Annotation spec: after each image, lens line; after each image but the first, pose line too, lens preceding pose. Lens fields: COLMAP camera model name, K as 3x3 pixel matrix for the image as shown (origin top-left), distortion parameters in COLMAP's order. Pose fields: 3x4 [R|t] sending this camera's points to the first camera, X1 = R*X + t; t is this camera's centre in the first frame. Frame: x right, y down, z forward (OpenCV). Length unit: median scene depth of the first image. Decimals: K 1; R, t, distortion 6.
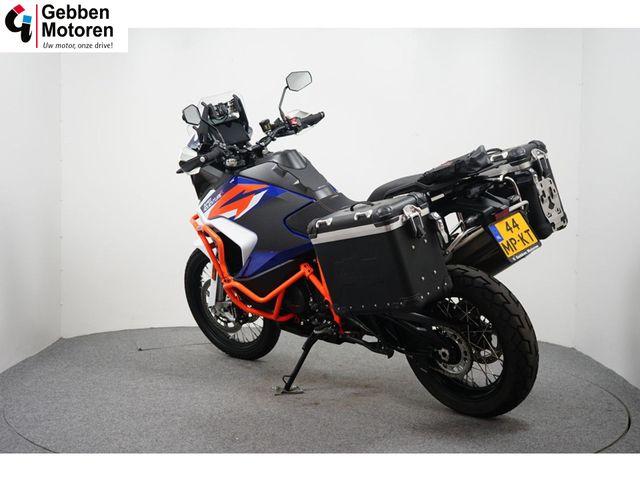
lens RADIAL K [[897.9, 0, 320.0], [0, 897.9, 240.0], [0, 0, 1]] dist [-0.005291, -0.011265]
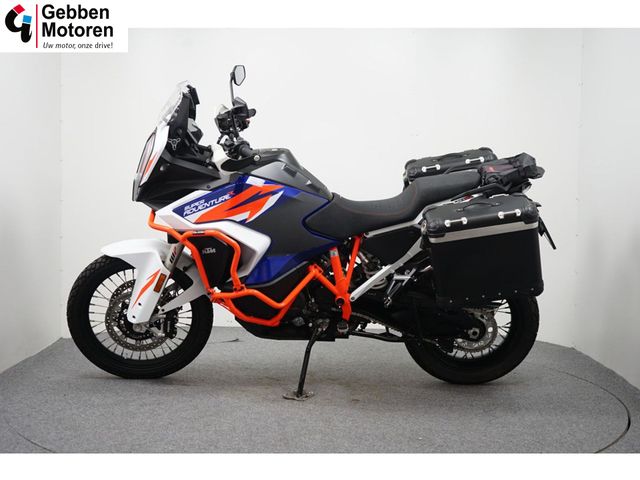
lens RADIAL K [[897.9, 0, 320.0], [0, 897.9, 240.0], [0, 0, 1]] dist [-0.005291, -0.011265]
pose [[0.691021, -0.047856, 0.721248, -0.719176], [0.040675, 0.998799, 0.027302, -0.027383], [-0.721689, 0.010471, 0.692138, 0.304598]]
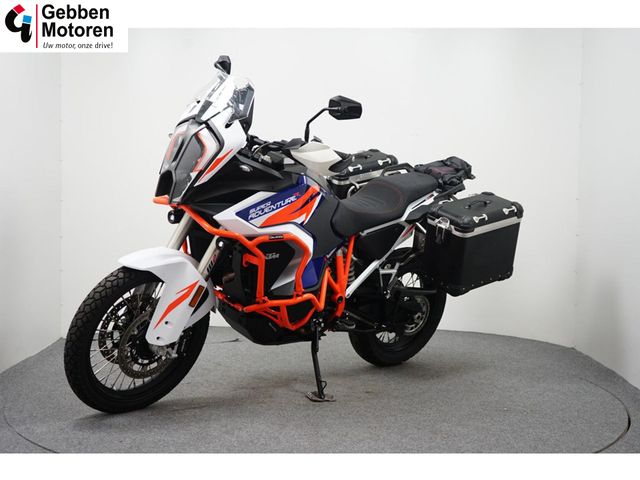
lens RADIAL K [[897.9, 0, 320.0], [0, 897.9, 240.0], [0, 0, 1]] dist [-0.005291, -0.011265]
pose [[0.012193, -0.070812, 0.997415, -0.999188], [0.049344, 0.996317, 0.070131, -0.070466], [-0.998707, 0.048361, 0.015642, 0.978420]]
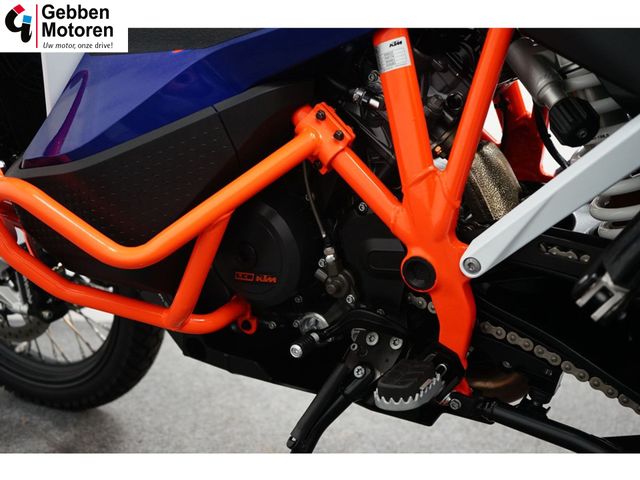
lens RADIAL K [[766.4, 0, 320.0], [0, 766.4, 240.0], [0, 0, 1]] dist [0.014072, 0.021073]
pose [[0.972278, 0.012489, 0.233494, -0.062735], [-0.025790, 0.998208, 0.054001, 0.050290], [-0.232401, -0.058526, 0.970858, 0.790845]]
